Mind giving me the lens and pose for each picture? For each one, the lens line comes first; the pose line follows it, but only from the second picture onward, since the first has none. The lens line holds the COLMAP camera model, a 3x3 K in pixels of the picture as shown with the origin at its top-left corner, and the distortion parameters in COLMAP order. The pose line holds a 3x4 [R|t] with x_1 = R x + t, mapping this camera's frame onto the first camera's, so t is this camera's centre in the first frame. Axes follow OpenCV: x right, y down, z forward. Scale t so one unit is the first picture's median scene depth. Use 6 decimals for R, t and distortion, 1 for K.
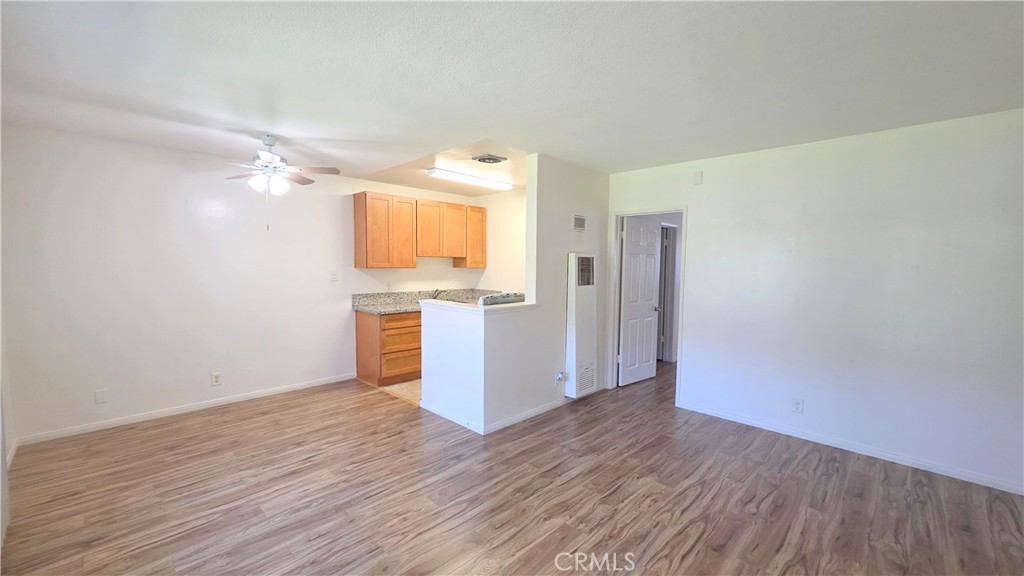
lens RADIAL K [[413.9, 0, 510.9], [0, 413.9, 292.2], [0, 0, 1]] dist [0.001101, 0.000571]
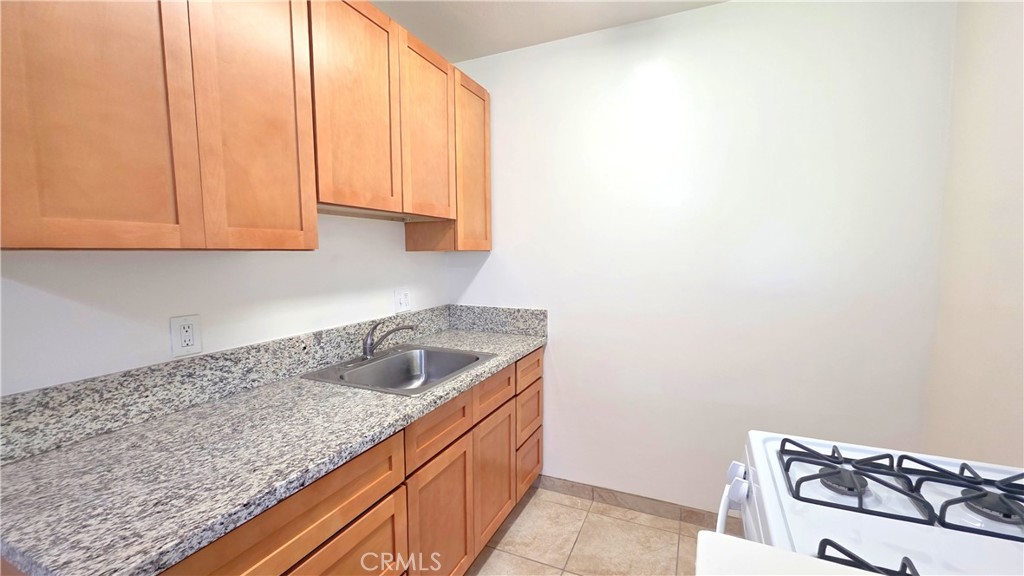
lens RADIAL K [[417.6, 0, 512.0], [0, 417.6, 288.0], [0, 0, 1]] dist [0.000664, 0.000036]
pose [[0.935884, -0.047286, 0.349120, -0.353275], [0.042868, 0.998873, 0.020376, -0.061783], [-0.349690, -0.004104, 0.936857, 1.234693]]
